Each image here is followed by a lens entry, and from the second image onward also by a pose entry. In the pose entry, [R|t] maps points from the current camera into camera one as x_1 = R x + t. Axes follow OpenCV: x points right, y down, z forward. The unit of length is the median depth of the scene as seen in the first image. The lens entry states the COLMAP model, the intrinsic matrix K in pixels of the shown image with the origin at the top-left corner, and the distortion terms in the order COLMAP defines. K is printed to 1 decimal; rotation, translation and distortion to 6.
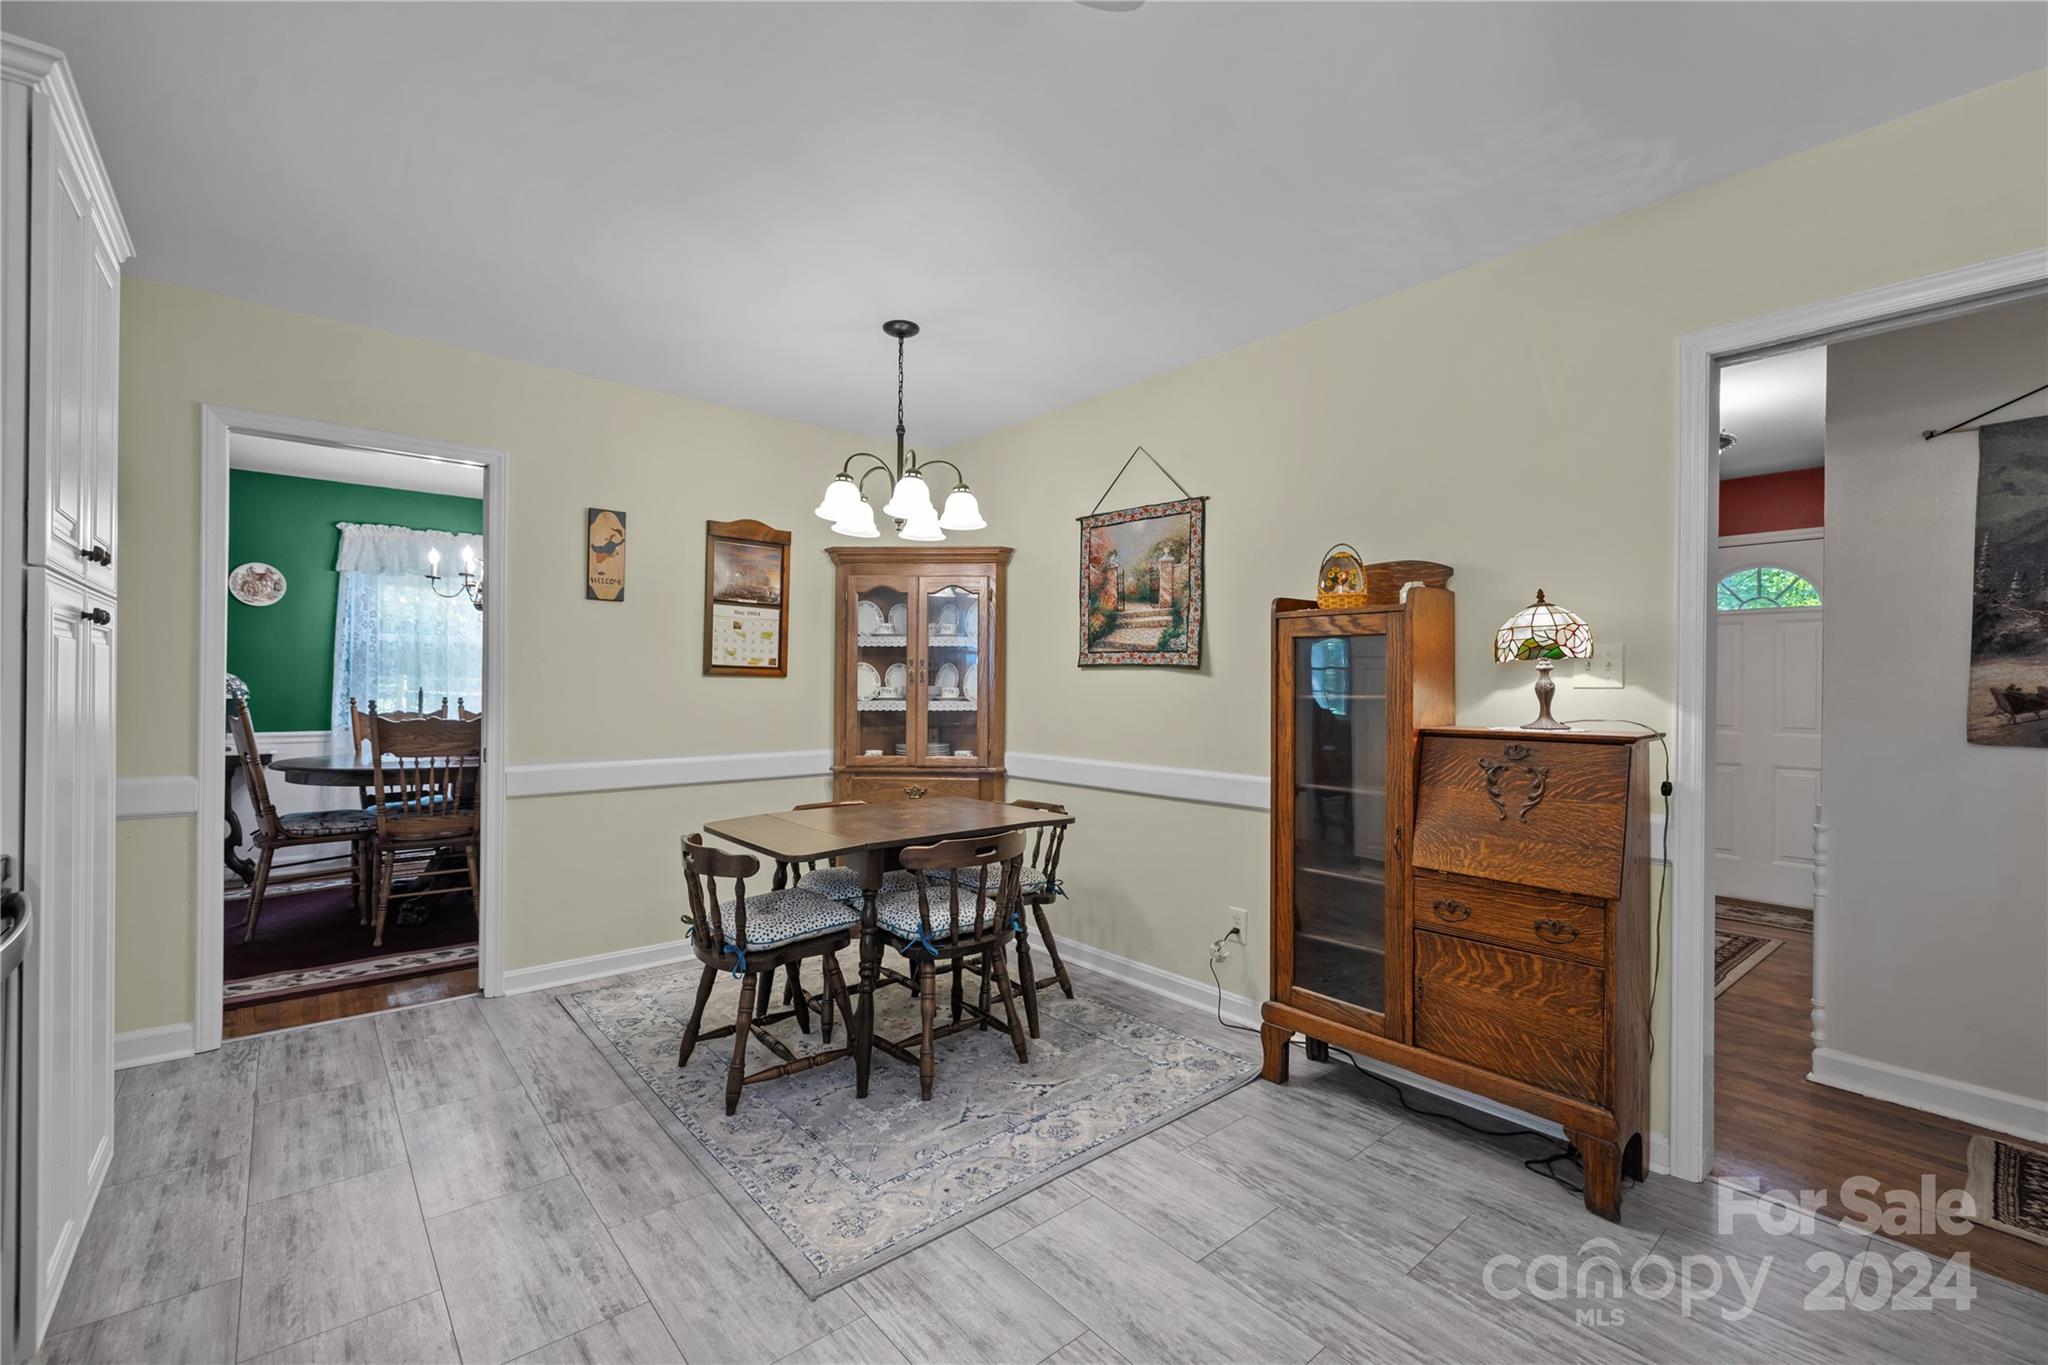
lens RADIAL K [[872.3, 0, 1017.7], [0, 872.3, 685.0], [0, 0, 1]] dist [0.000448, 0.000195]
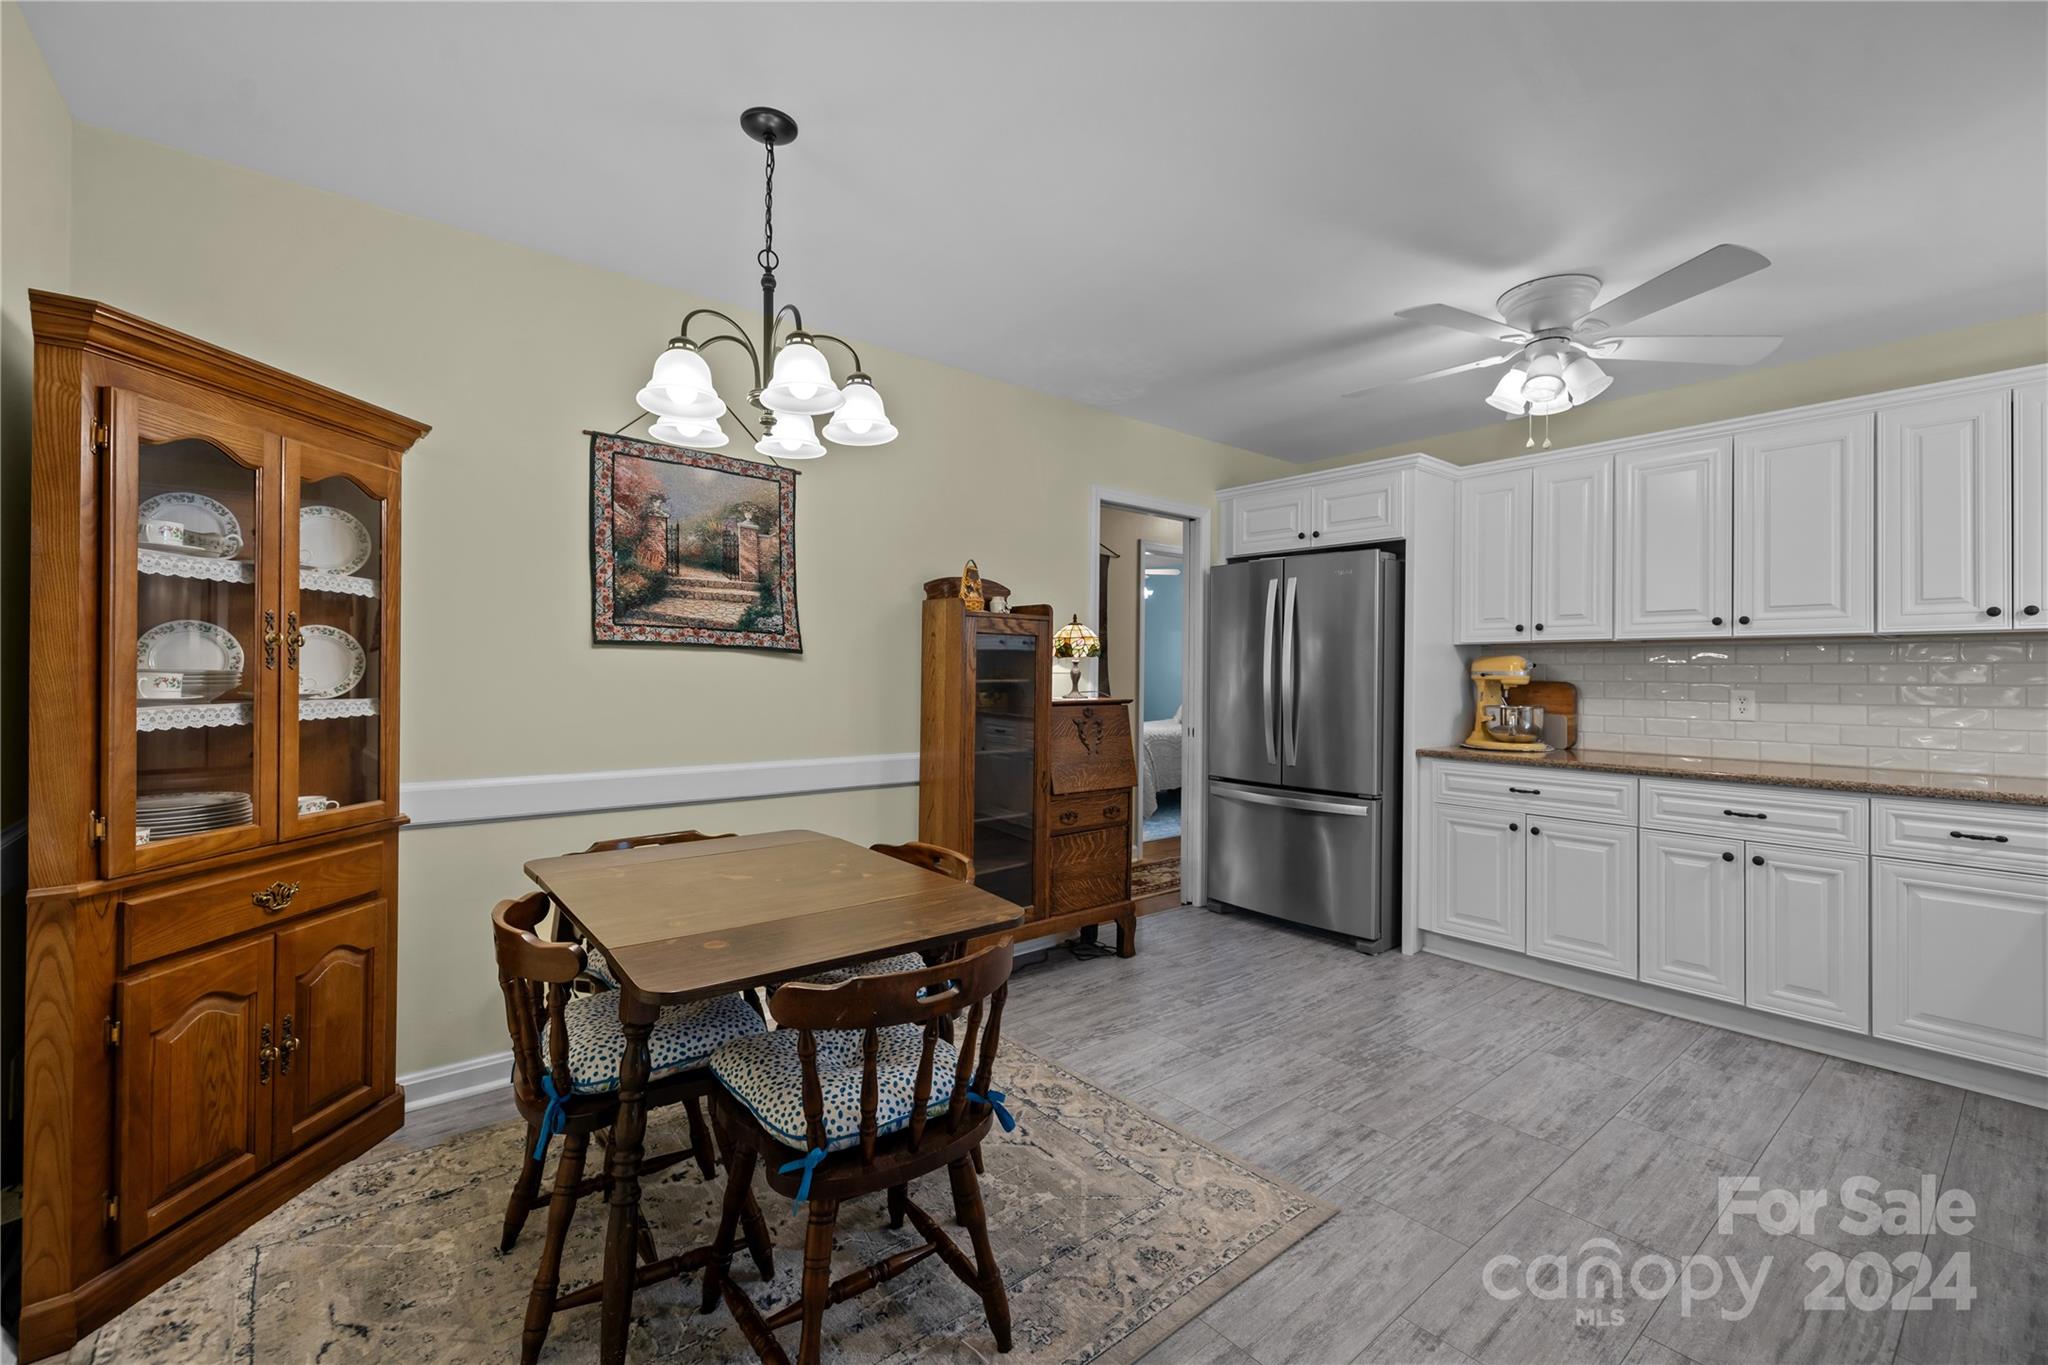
lens RADIAL K [[872.3, 0, 1022.2], [0, 872.3, 672.4], [0, 0, 1]] dist [0.000448, 0.000195]
pose [[0.009090, -0.005187, 0.999945, -0.705110], [-0.010014, 0.999936, 0.005278, -0.004637], [-0.999909, -0.010062, 0.009037, 0.719239]]
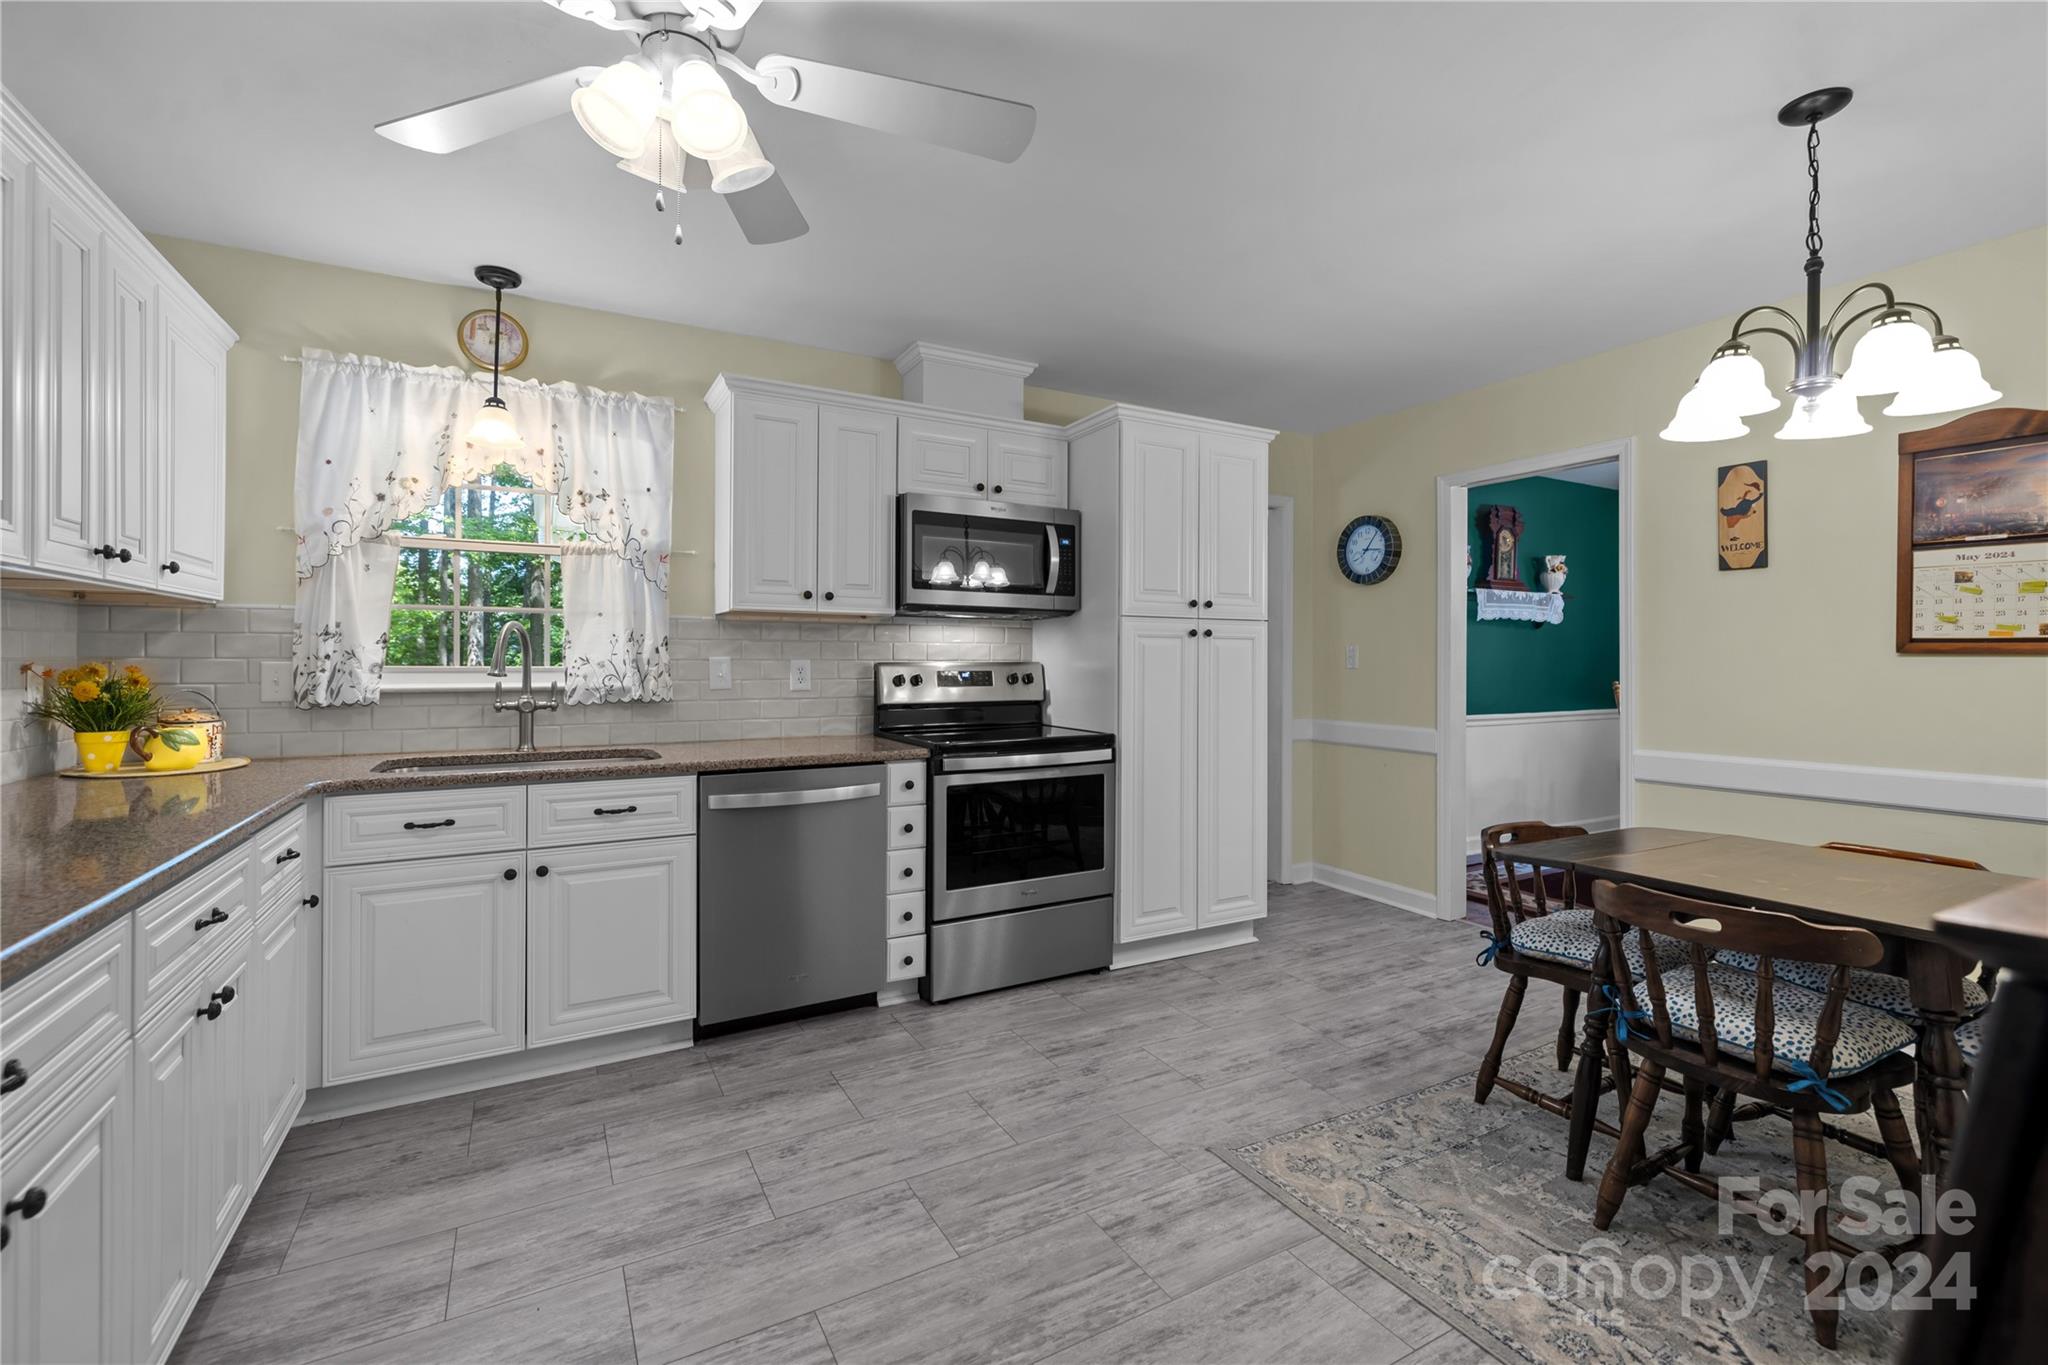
lens RADIAL K [[872.3, 0, 1022.8], [0, 872.3, 666.0], [0, 0, 1]] dist [0.000448, 0.000195]
pose [[-0.191848, -0.005641, -0.981408, 0.538344], [-0.004601, 0.999978, -0.004848, 0.006167], [0.981414, 0.003585, -0.191870, 0.496884]]
